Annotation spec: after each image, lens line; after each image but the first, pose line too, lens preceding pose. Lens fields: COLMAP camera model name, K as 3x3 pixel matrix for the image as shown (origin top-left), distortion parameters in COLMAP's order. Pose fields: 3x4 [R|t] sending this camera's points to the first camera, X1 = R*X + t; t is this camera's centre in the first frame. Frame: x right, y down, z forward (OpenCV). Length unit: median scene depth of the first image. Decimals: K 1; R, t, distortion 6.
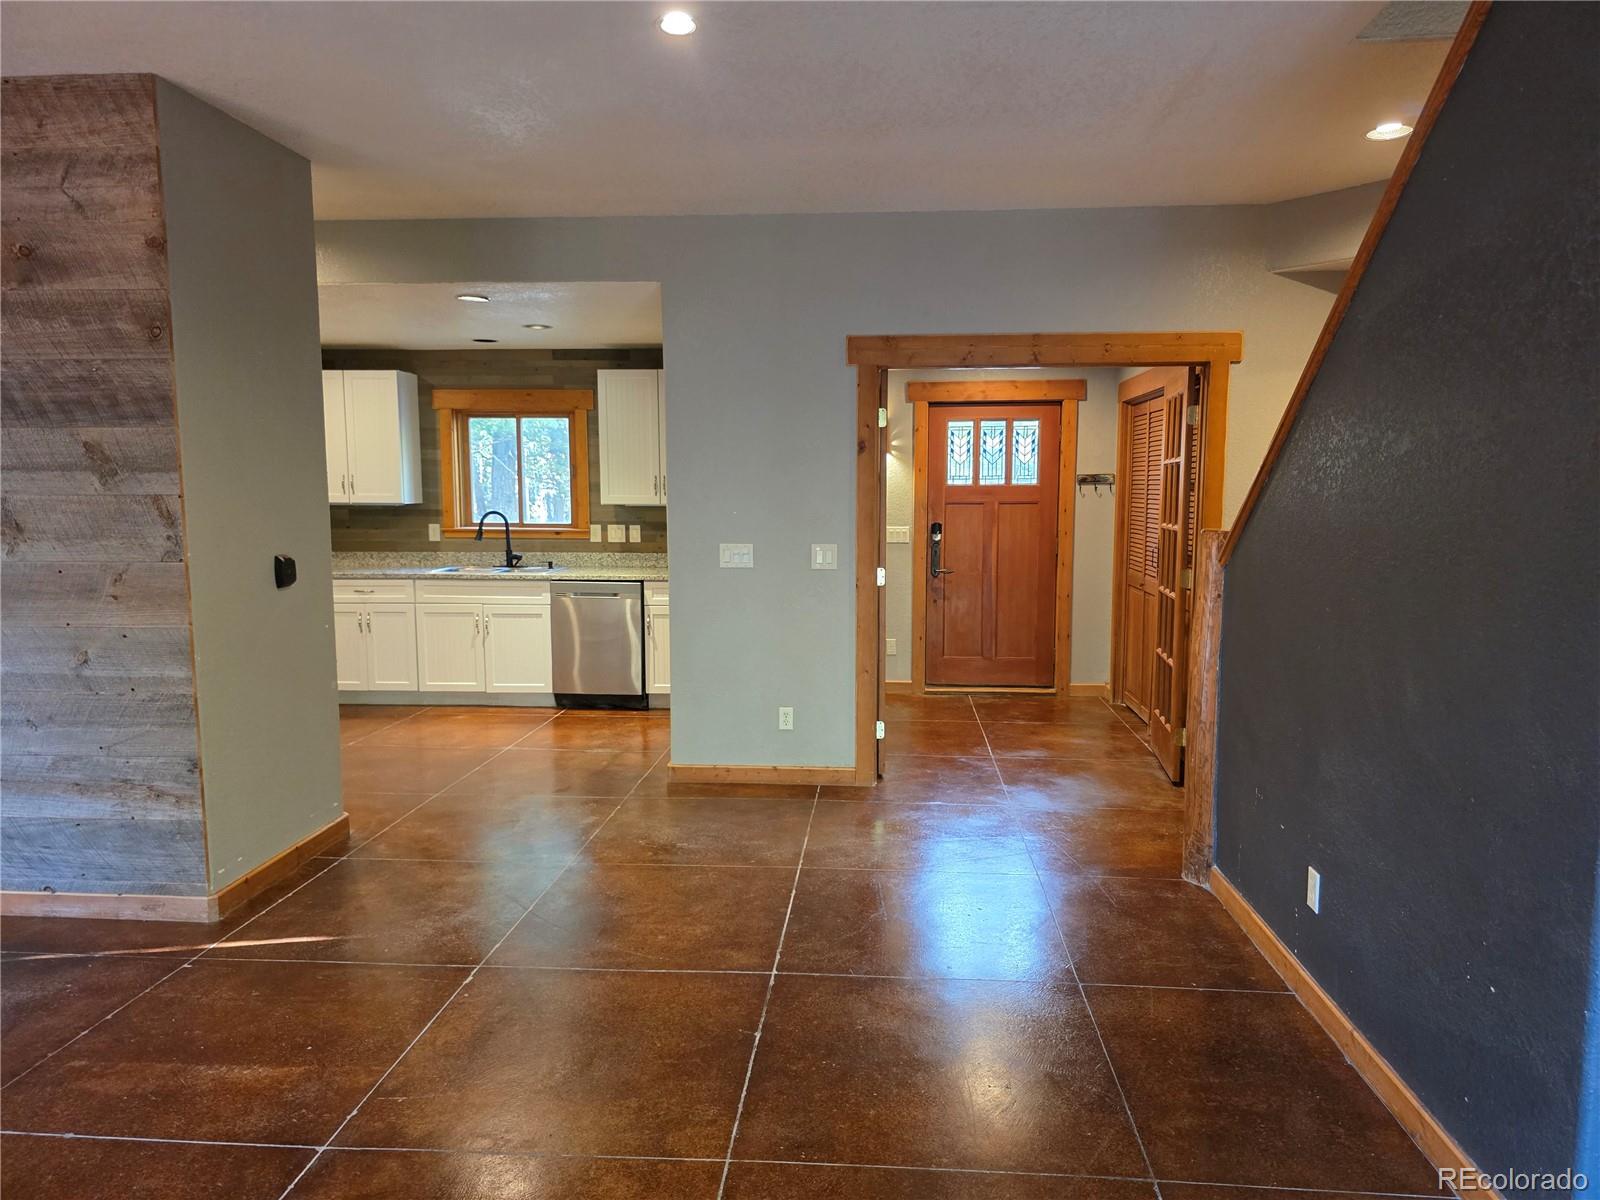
lens RADIAL K [[1073.4, 0, 820.5], [0, 1073.4, 602.7], [0, 0, 1]] dist [0.047197, -0.036603]
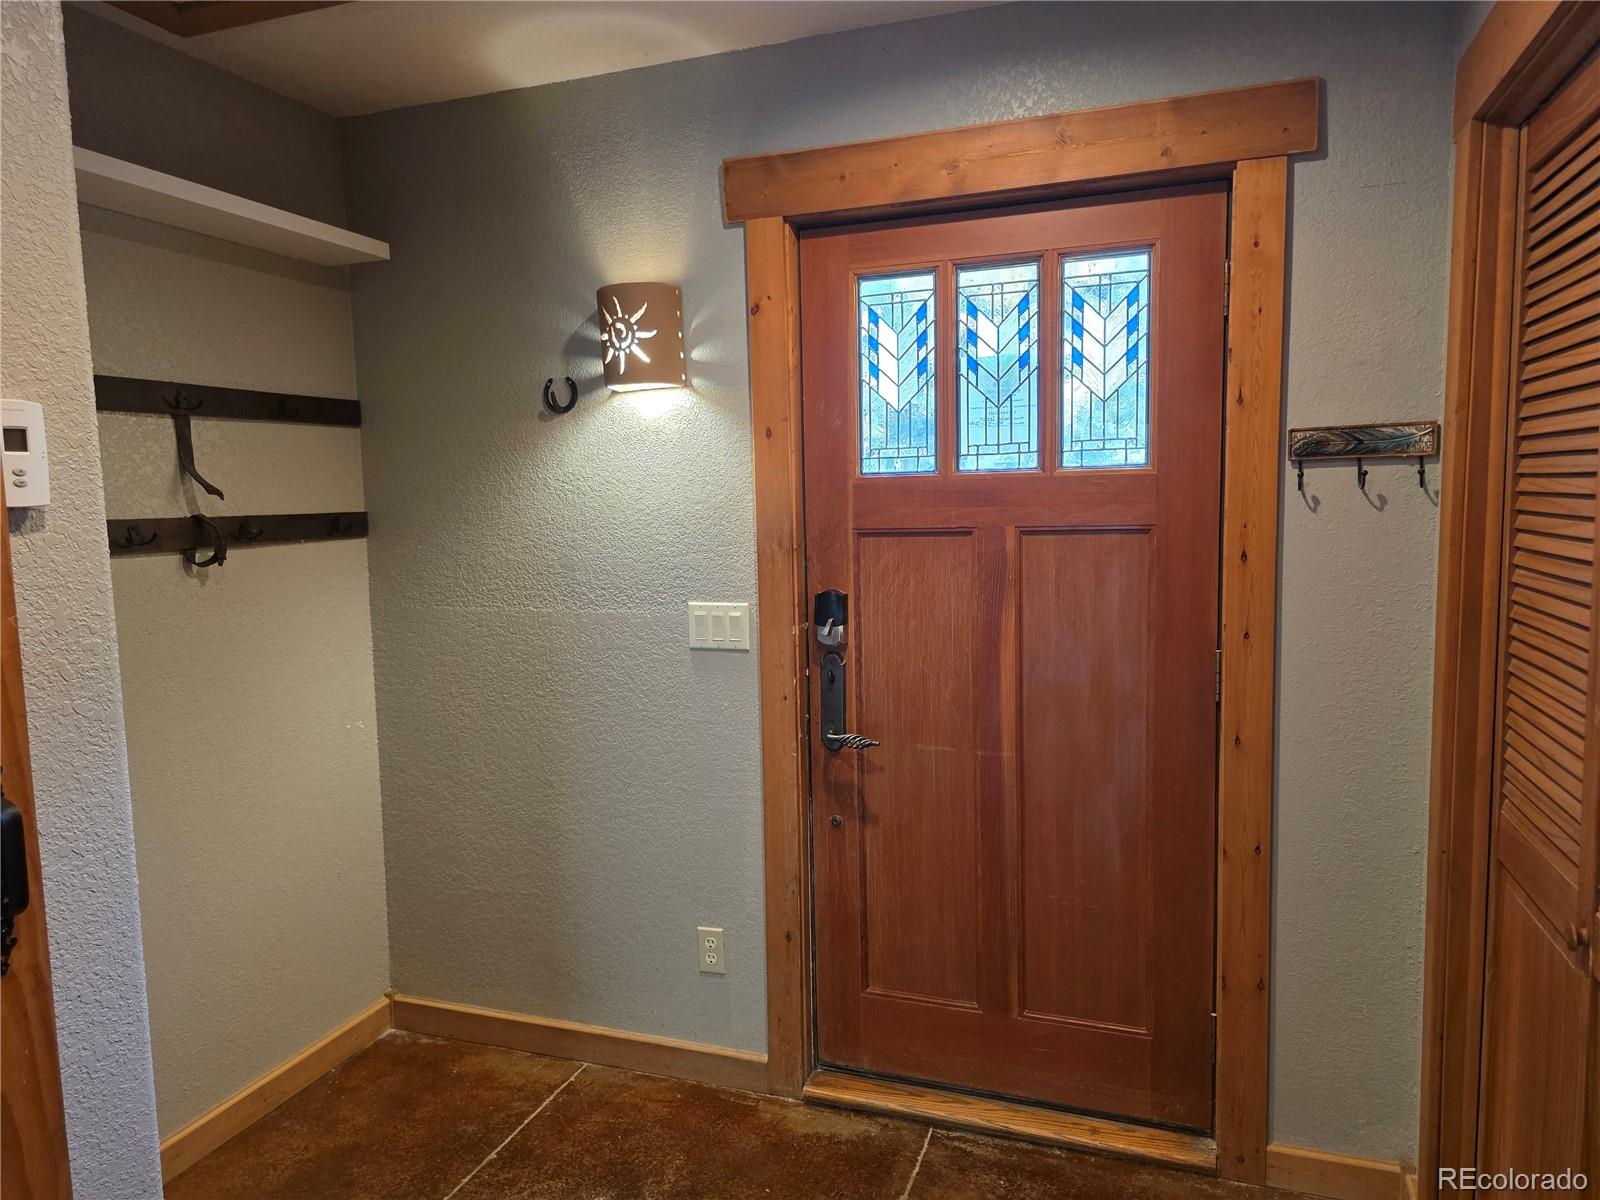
lens RADIAL K [[1073.4, 0, 803.2], [0, 1073.4, 587.4], [0, 0, 1]] dist [0.047197, -0.036603]
pose [[0.960747, 0.008613, -0.277292, 0.192390], [-0.012778, 0.999831, -0.013216, -0.071316], [0.277131, 0.016240, 0.960695, 0.683782]]
